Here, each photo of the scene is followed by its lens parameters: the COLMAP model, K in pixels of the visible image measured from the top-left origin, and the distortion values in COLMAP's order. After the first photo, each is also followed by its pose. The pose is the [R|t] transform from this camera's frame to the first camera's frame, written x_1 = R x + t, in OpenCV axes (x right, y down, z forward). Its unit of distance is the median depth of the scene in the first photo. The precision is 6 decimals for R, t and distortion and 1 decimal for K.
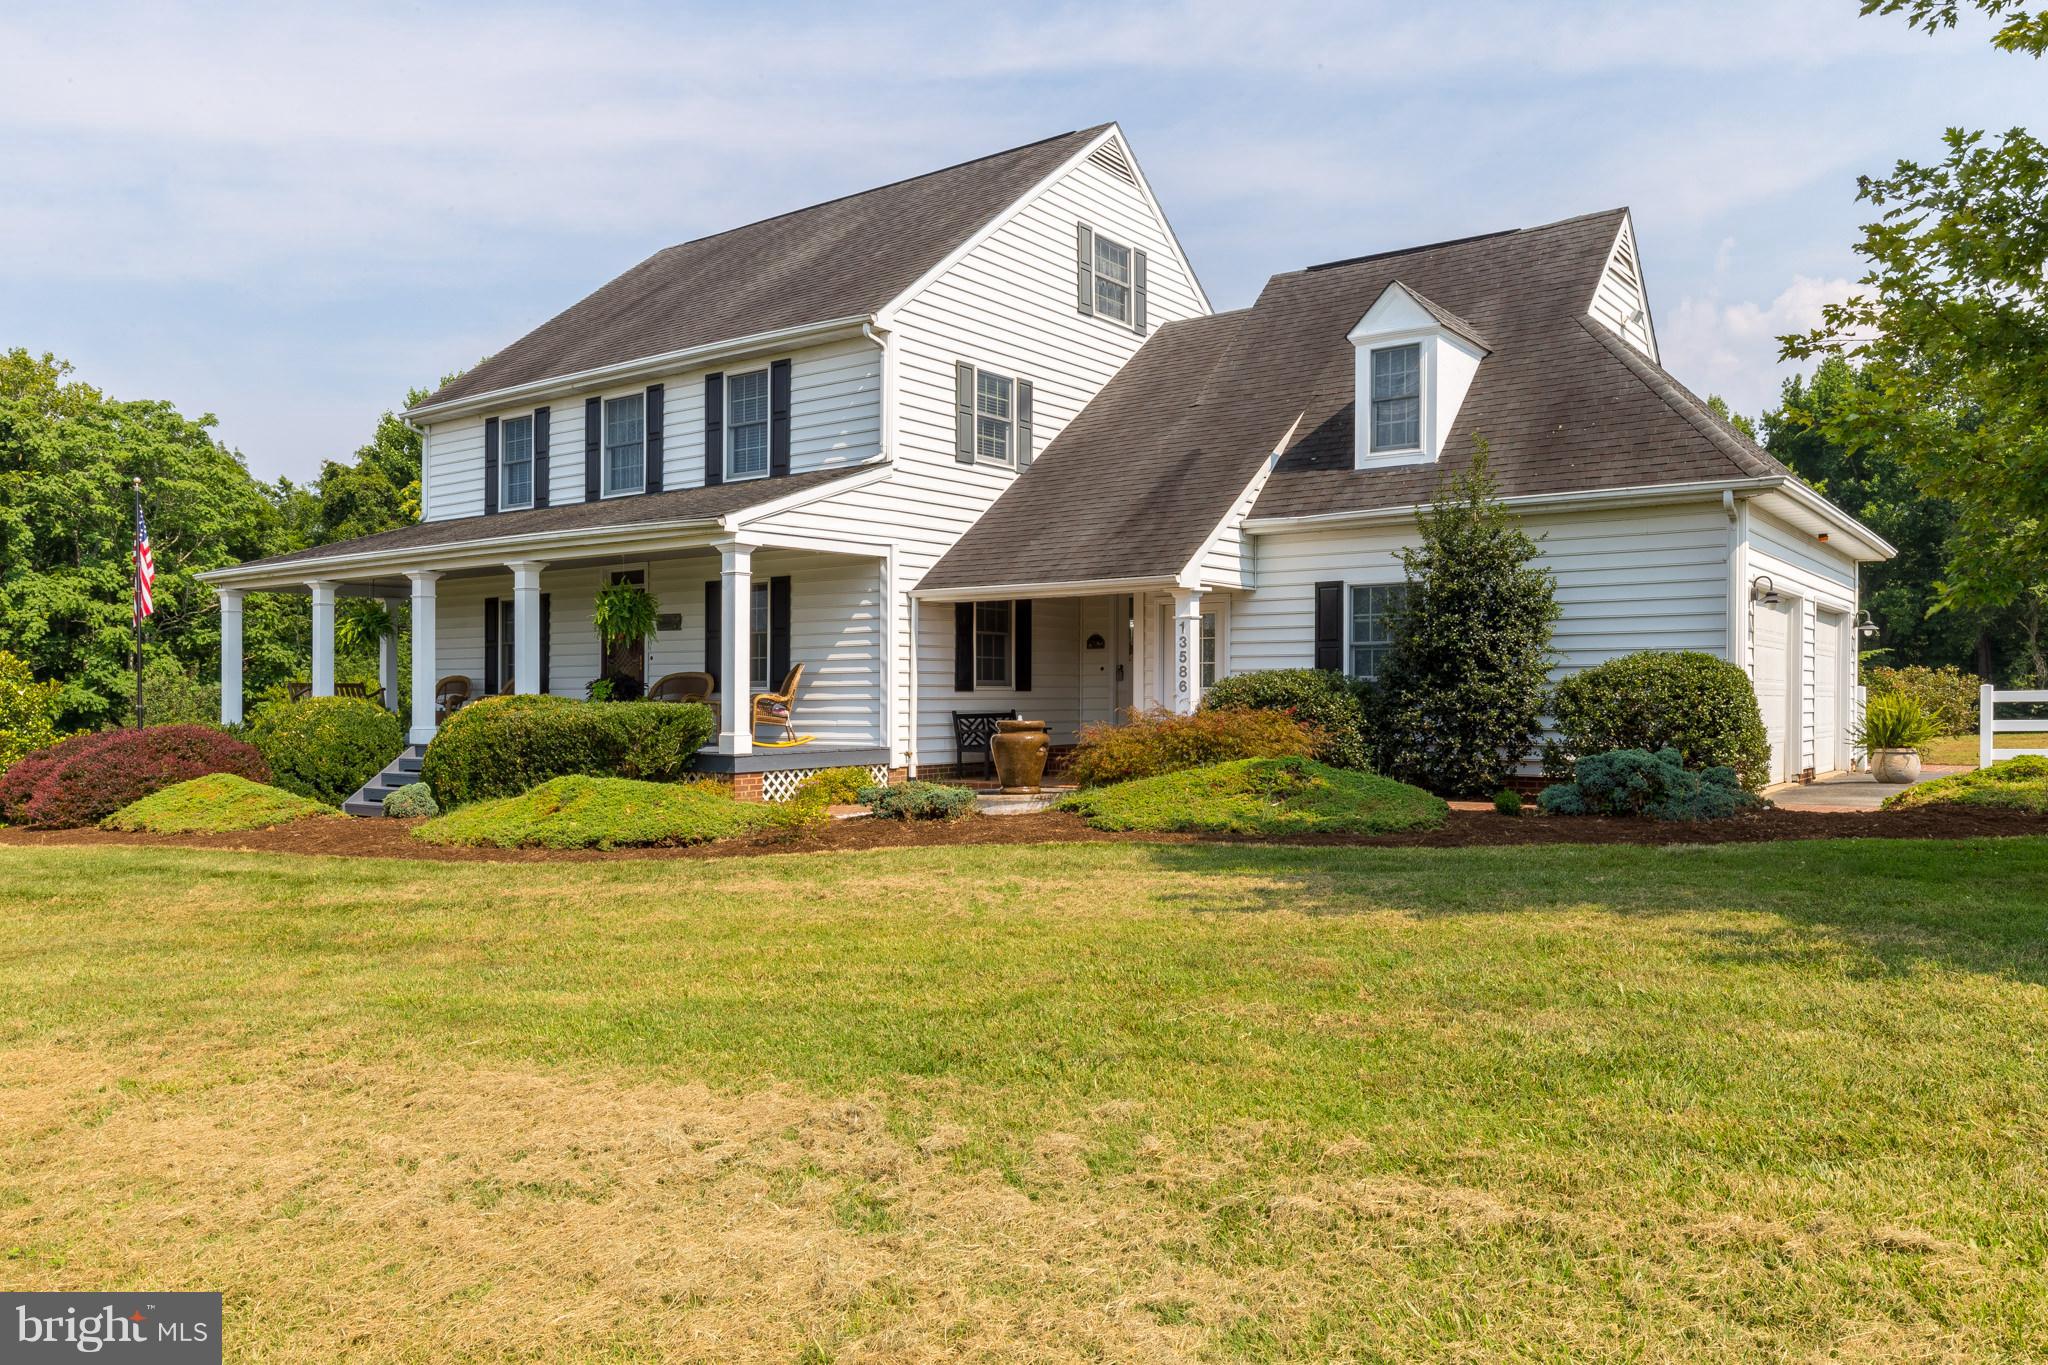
lens RADIAL K [[1414.2, 0, 1026.4], [0, 1414.2, 689.1], [0, 0, 1]] dist [0.000095, 0.000916]
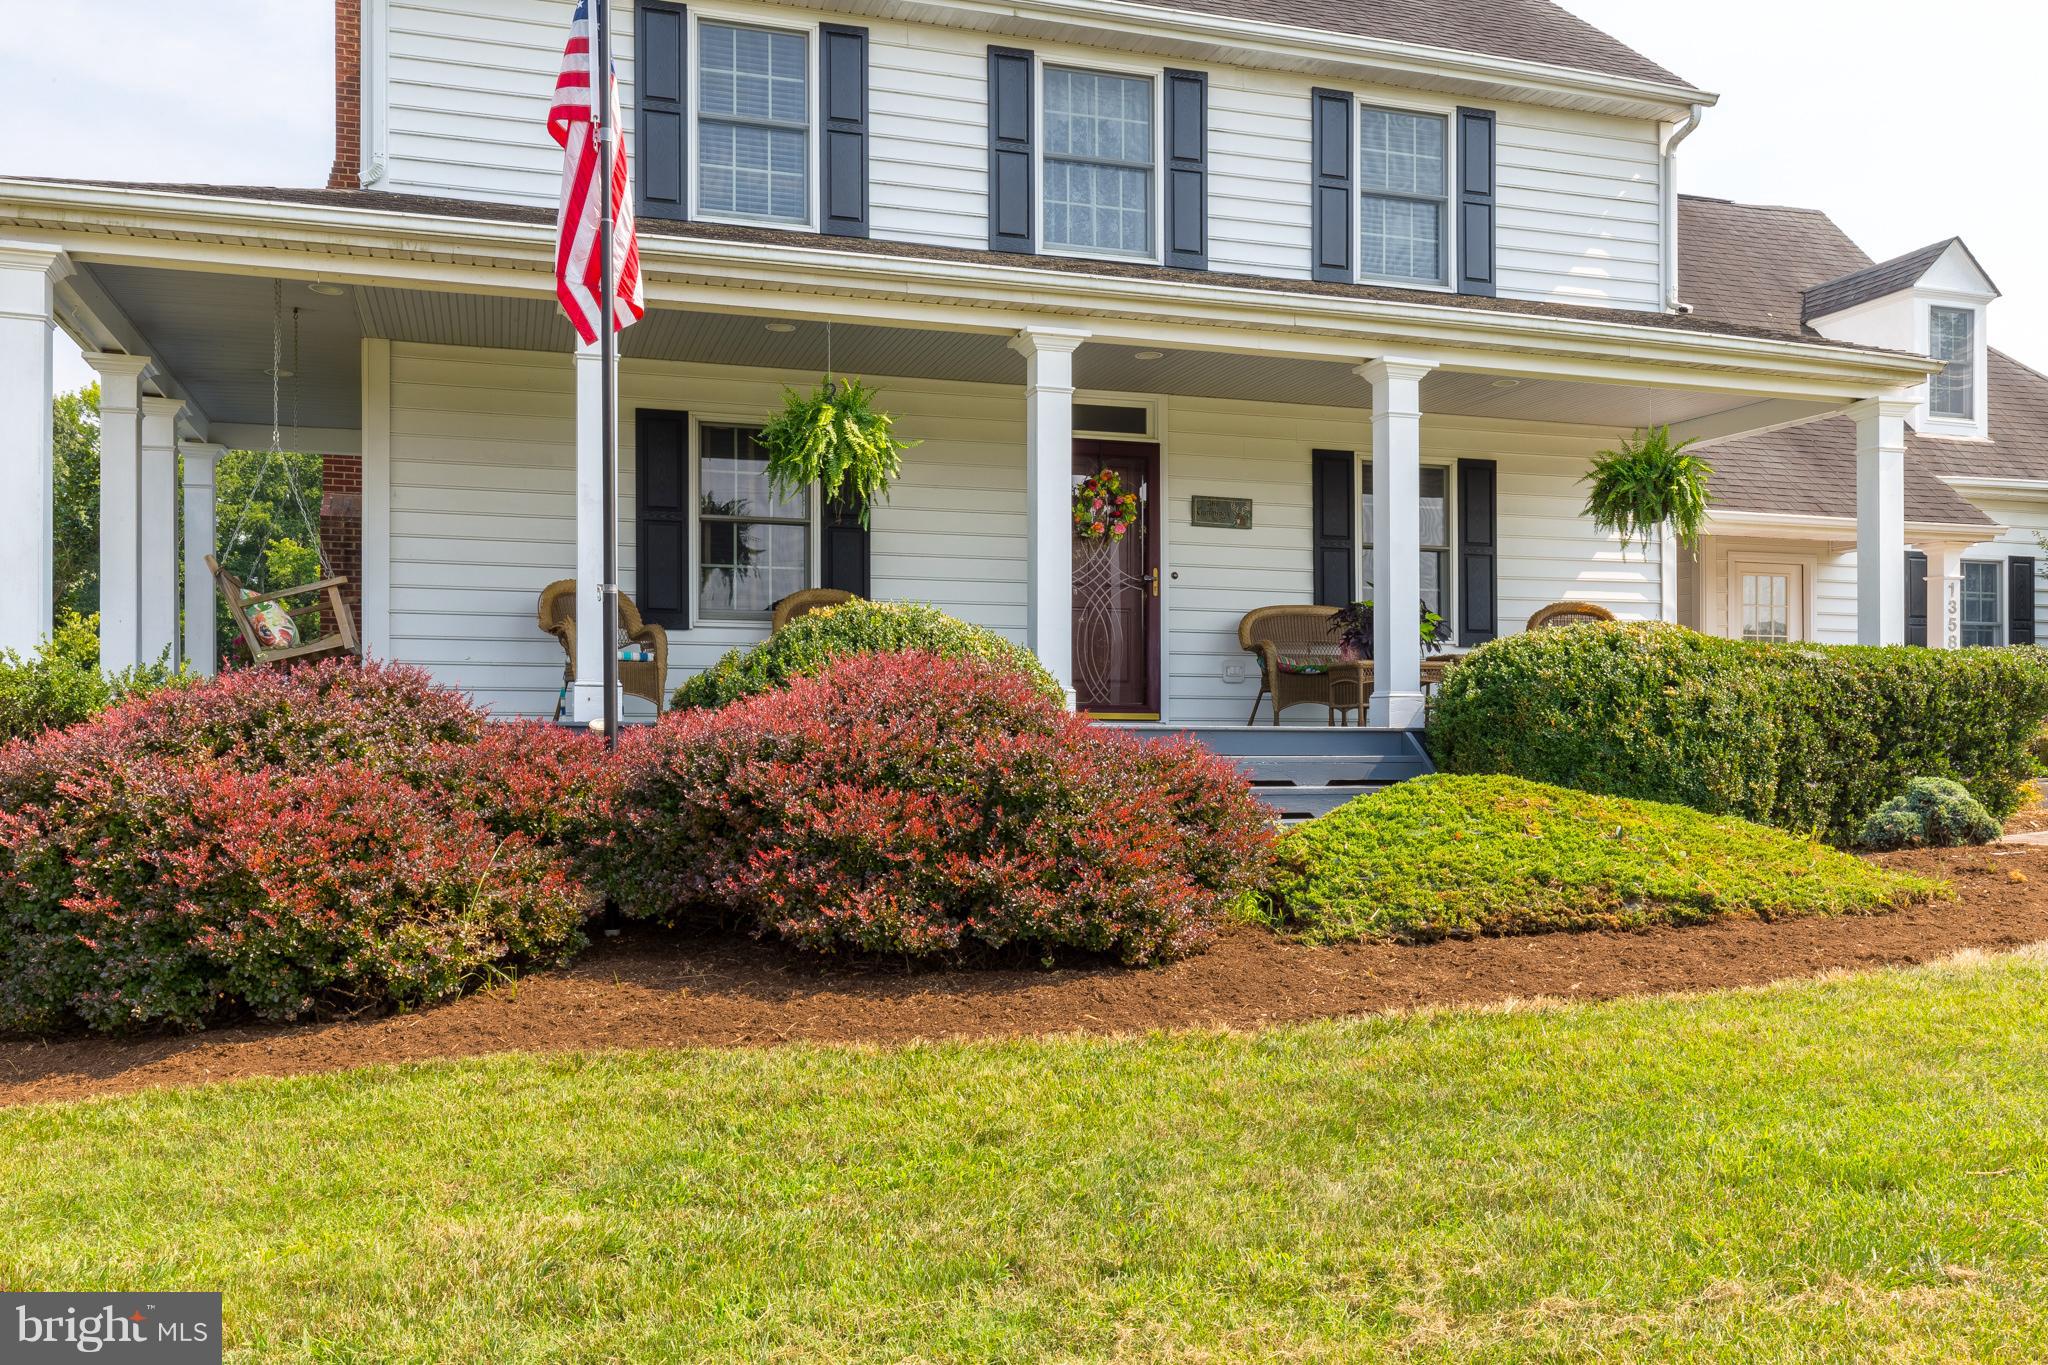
lens RADIAL K [[1774.3, 0, 1015.6], [0, 1774.3, 690.1], [0, 0, 1]] dist [-0.003405, 0.010388]
pose [[0.576944, 0.025042, 0.816400, -0.913991], [-0.005706, 0.999629, -0.026629, 0.042534], [-0.816764, 0.010705, 0.576872, 0.720648]]
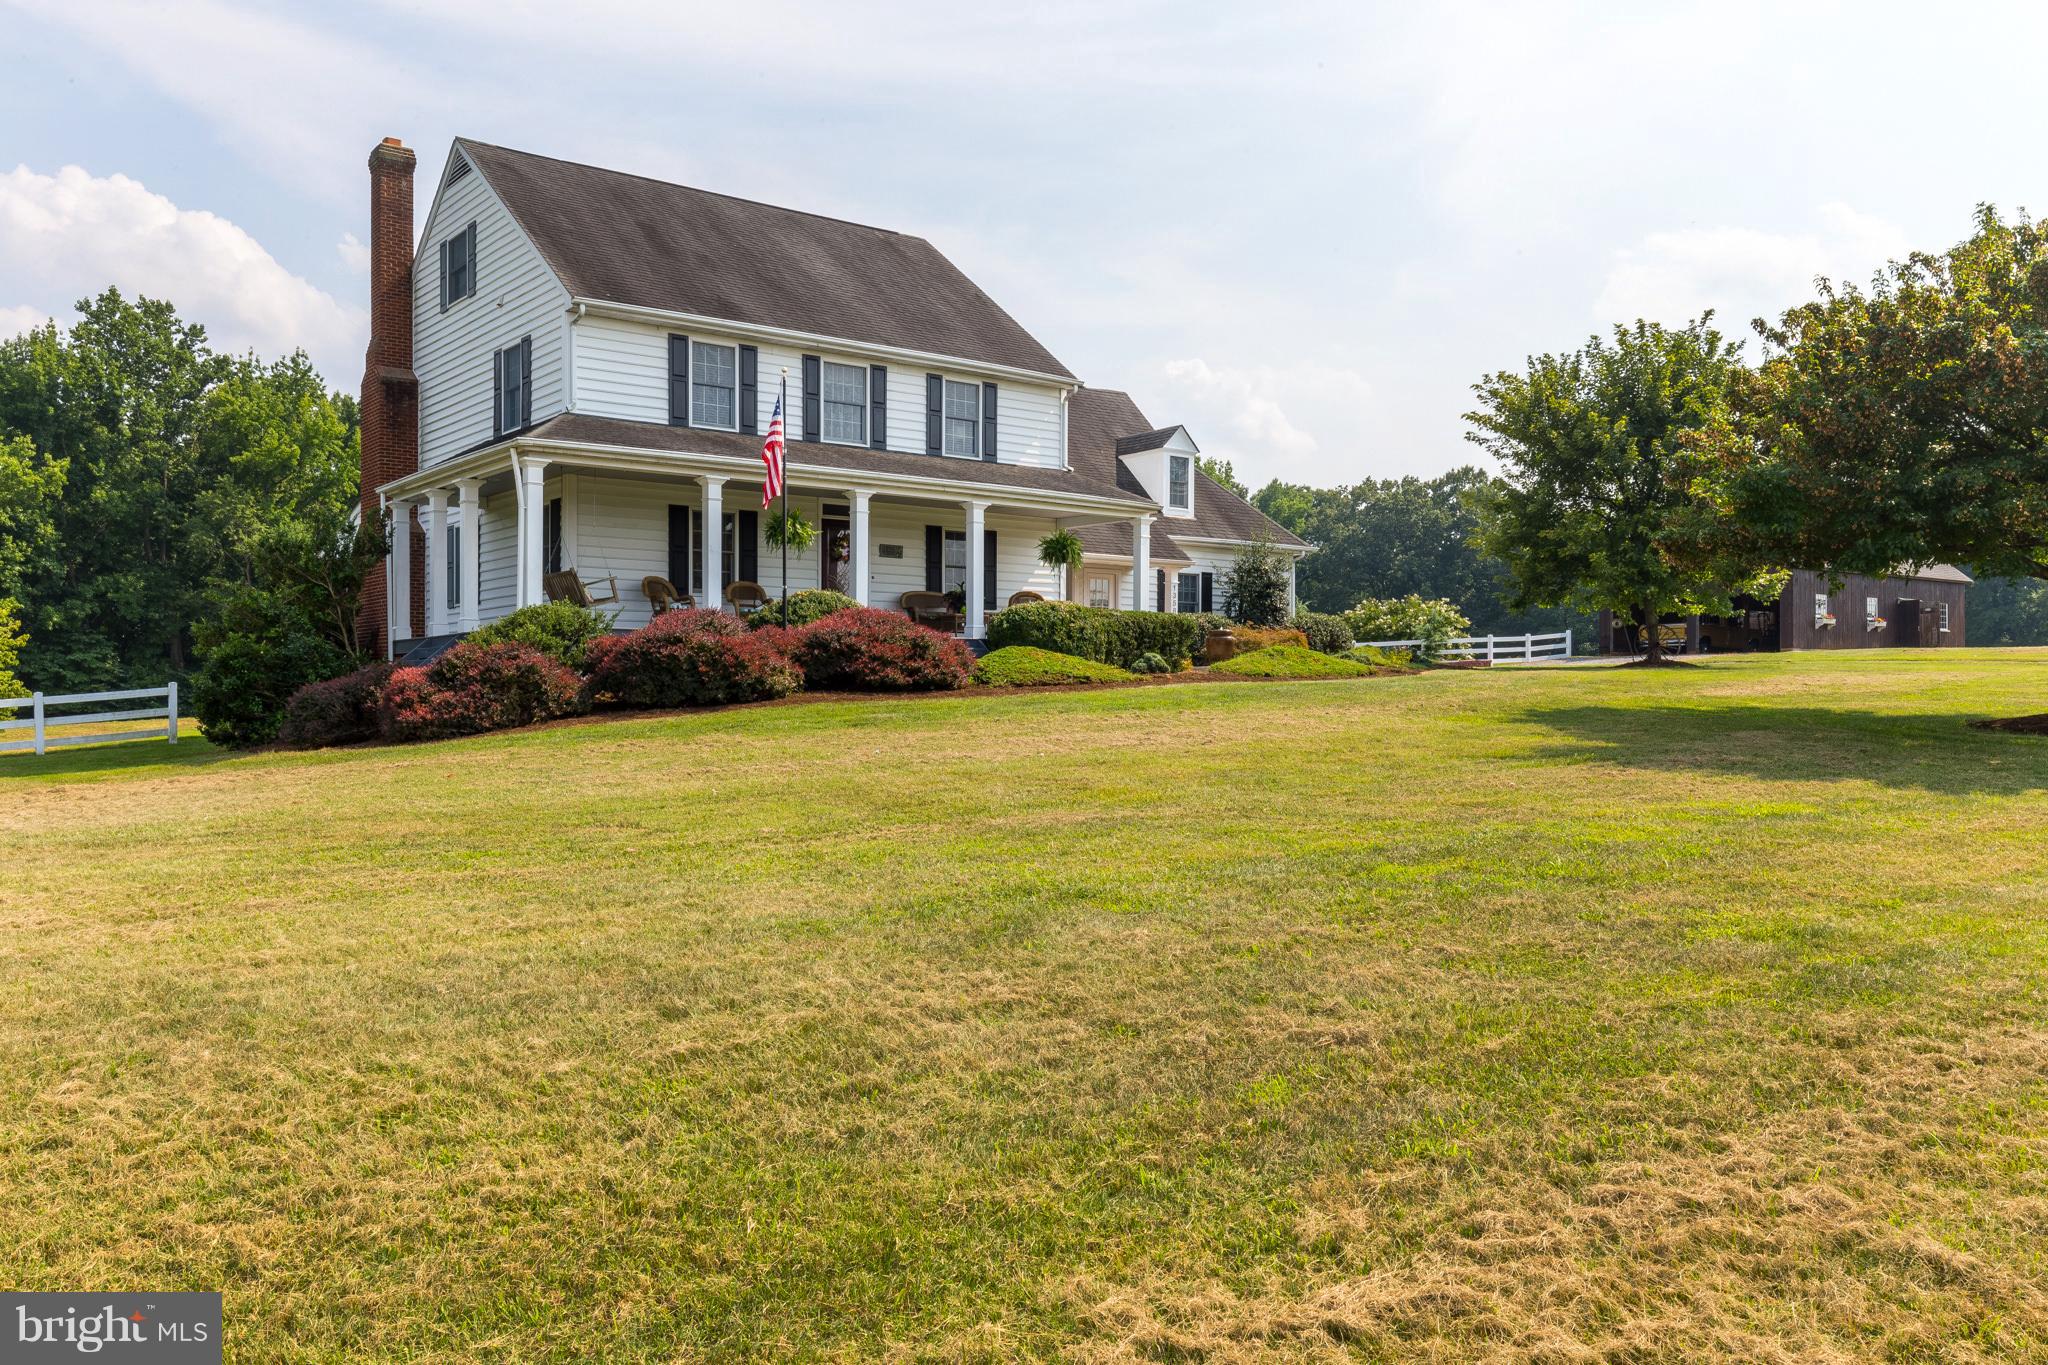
lens RADIAL K [[1562.5, 0, 1027.5], [0, 1562.5, 681.4], [0, 0, 1]] dist [0.000604, -0.000563]
pose [[0.254091, 0.007730, 0.967149, -1.724870], [-0.001529, 0.999970, -0.007590, 0.089004], [-0.967179, 0.000450, 0.254095, 0.551476]]
